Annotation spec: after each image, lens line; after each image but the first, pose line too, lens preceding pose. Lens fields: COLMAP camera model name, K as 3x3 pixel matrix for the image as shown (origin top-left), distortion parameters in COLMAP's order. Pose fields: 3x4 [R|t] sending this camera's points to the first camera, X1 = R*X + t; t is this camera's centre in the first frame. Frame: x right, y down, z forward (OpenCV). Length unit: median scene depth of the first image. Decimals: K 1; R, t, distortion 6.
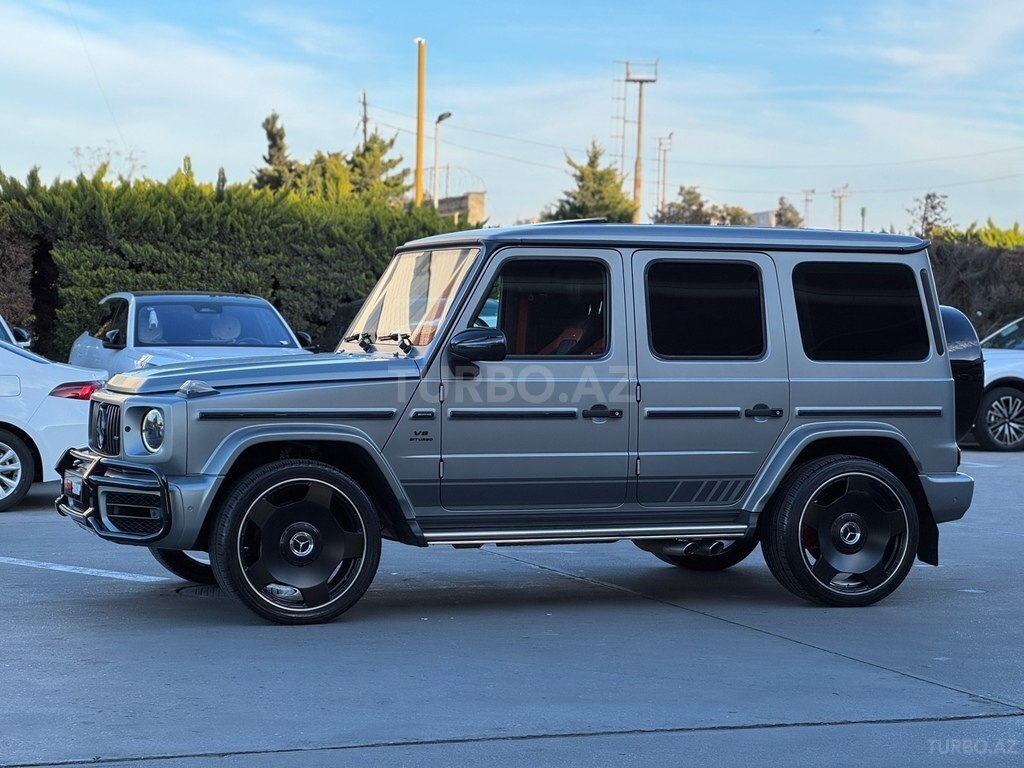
lens RADIAL K [[2266.4, 0, 512.0], [0, 2266.4, 384.0], [0, 0, 1]] dist [-0.098116, 4.118829]
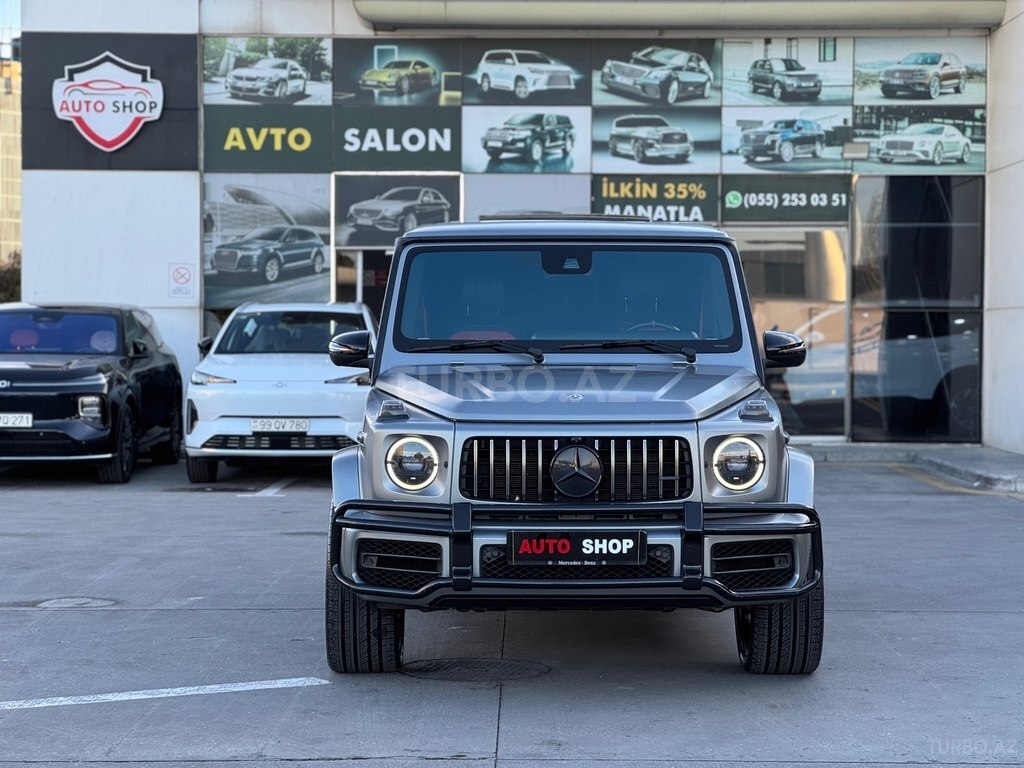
lens RADIAL K [[2266.4, 0, 512.0], [0, 2266.4, 384.0], [0, 0, 1]] dist [-0.098116, 4.118829]
pose [[0.343880, -0.036672, 0.938297, -0.890924], [0.030721, 0.999142, 0.027791, -0.031516], [-0.938511, 0.019269, 0.344712, 0.736646]]
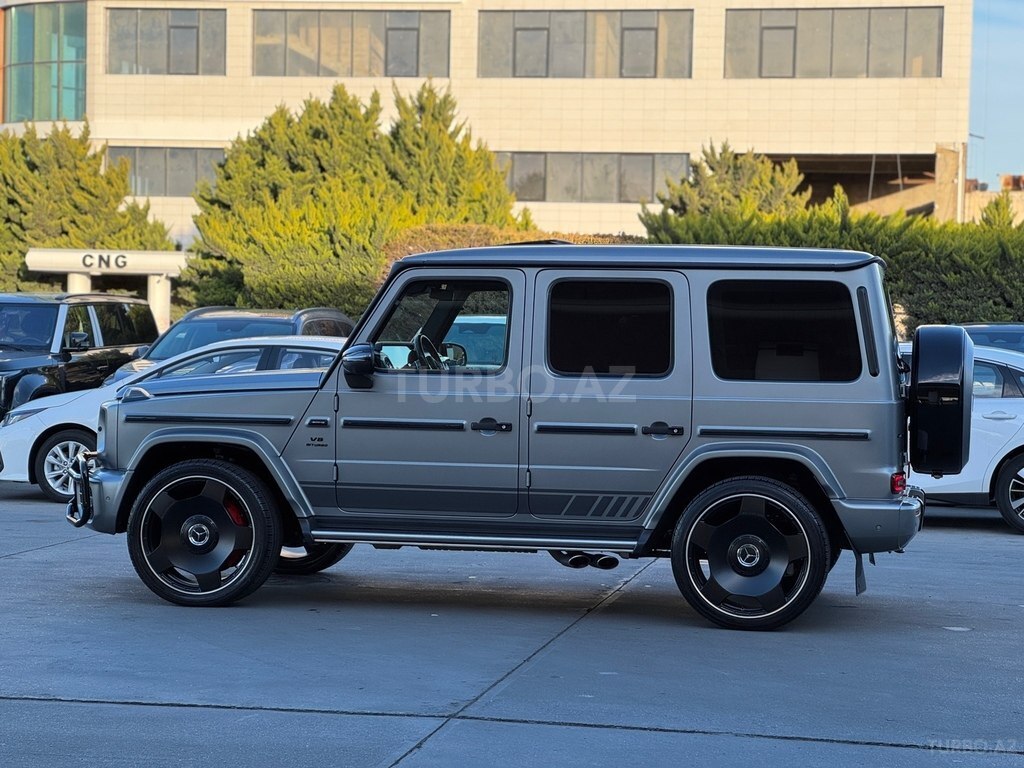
lens RADIAL K [[2256.5, 0, 512.0], [0, 2256.5, 384.0], [0, 0, 1]] dist [0.063540, 2.018163]
pose [[0.857721, 0.014489, -0.513912, 0.566986], [-0.022645, 0.999697, -0.009609, 0.003204], [0.513617, 0.019879, 0.857789, 0.108433]]
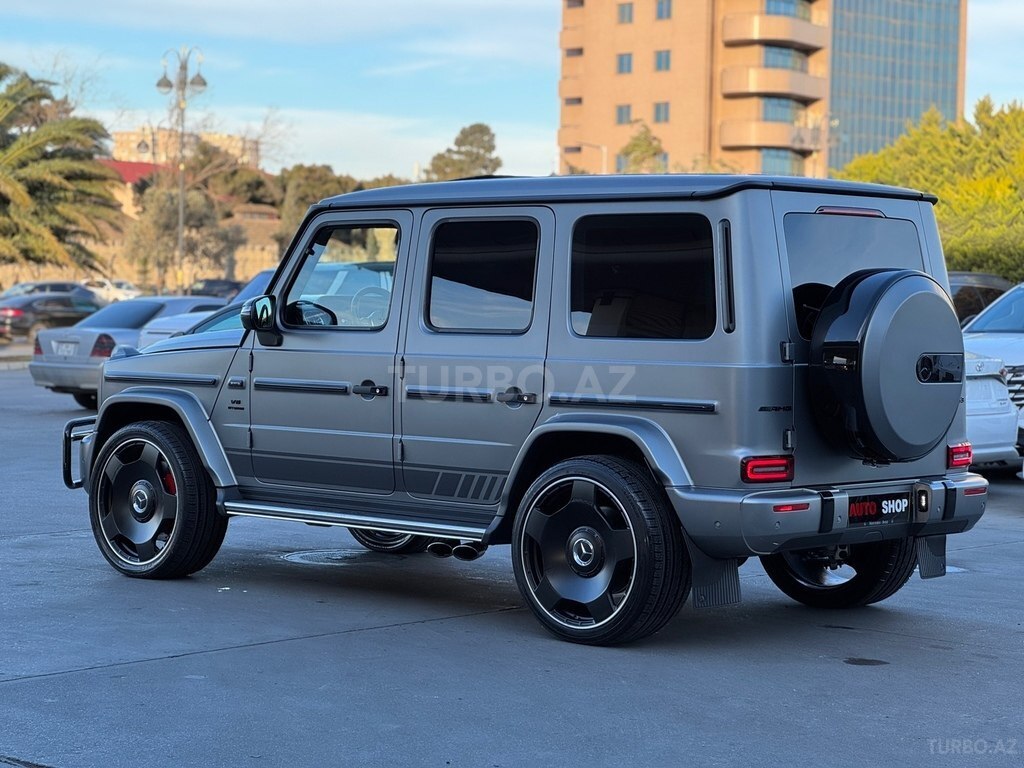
lens RADIAL K [[2266.4, 0, 512.0], [0, 2266.4, 384.0], [0, 0, 1]] dist [-0.098116, 4.118829]
pose [[0.462071, 0.028377, -0.886389, 0.850229], [-0.034754, 0.999300, 0.013875, -0.003935], [0.886162, 0.024394, 0.462733, 0.611752]]
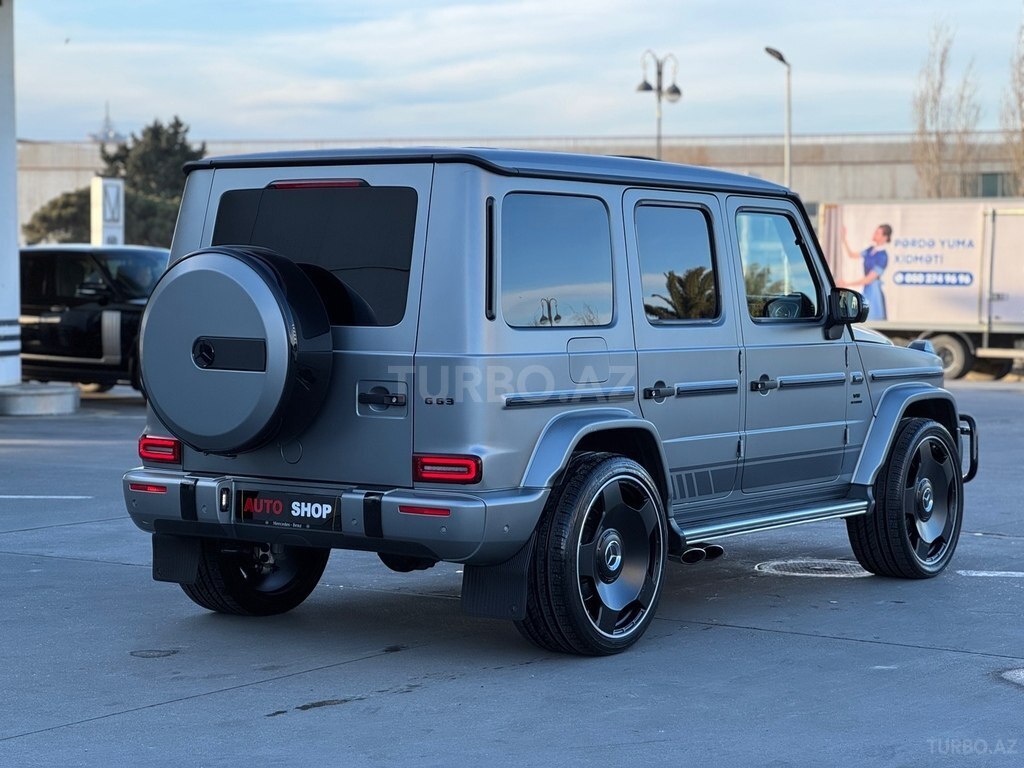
lens RADIAL K [[2266.4, 0, 512.0], [0, 2266.4, 384.0], [0, 0, 1]] dist [-0.098116, 4.118829]
pose [[-0.811135, 0.007713, -0.584808, 0.561980], [-0.035501, 0.997420, 0.062397, -0.042569], [0.583780, 0.071374, -0.808769, 1.755175]]
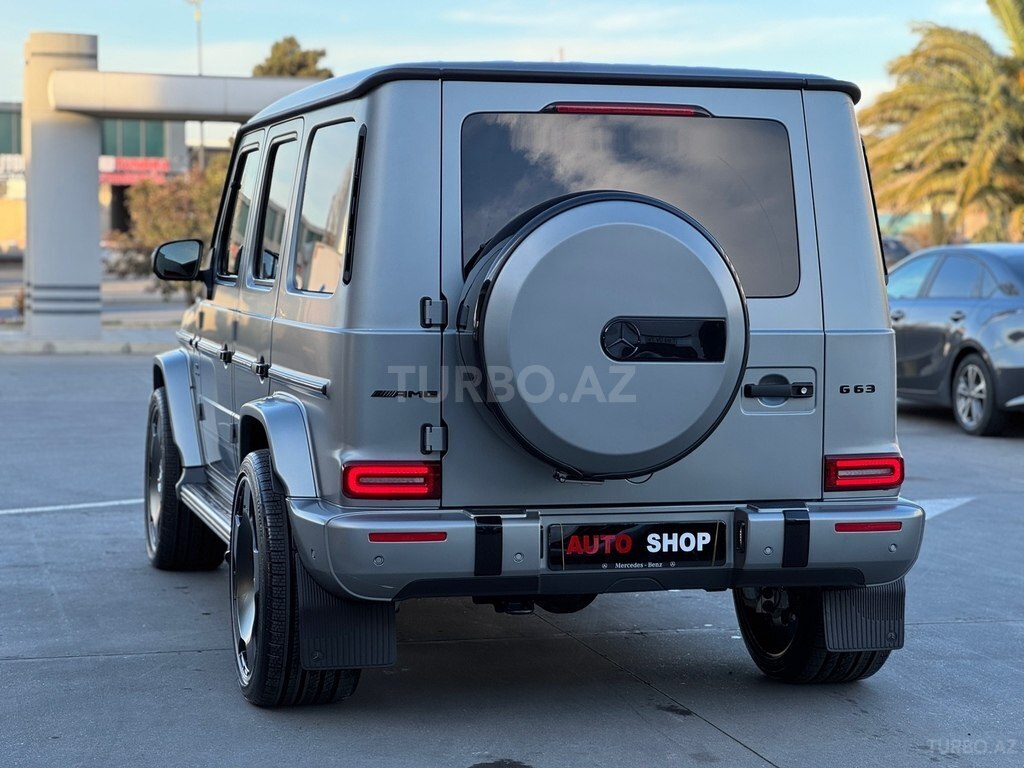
lens RADIAL K [[2266.4, 0, 512.0], [0, 2266.4, 384.0], [0, 0, 1]] dist [-0.098116, 4.118829]
pose [[-0.094469, 0.050945, -0.994223, 0.740962], [-0.037981, 0.997778, 0.054736, -0.020968], [0.994803, 0.042933, -0.092324, 1.128994]]
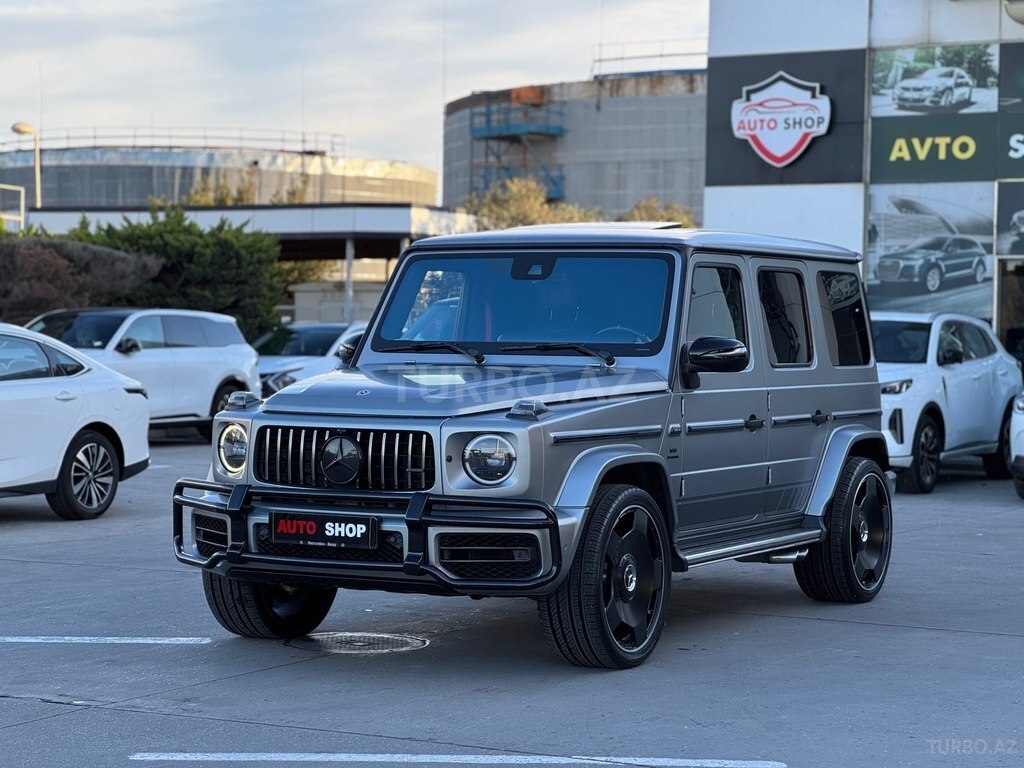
lens RADIAL K [[2256.5, 0, 512.0], [0, 2256.5, 384.0], [0, 0, 1]] dist [0.063540, 2.018163]
pose [[0.750937, -0.018742, 0.660108, -0.667882], [0.015957, 0.999820, 0.010234, -0.015706], [-0.660181, 0.002848, 0.751101, 0.324110]]
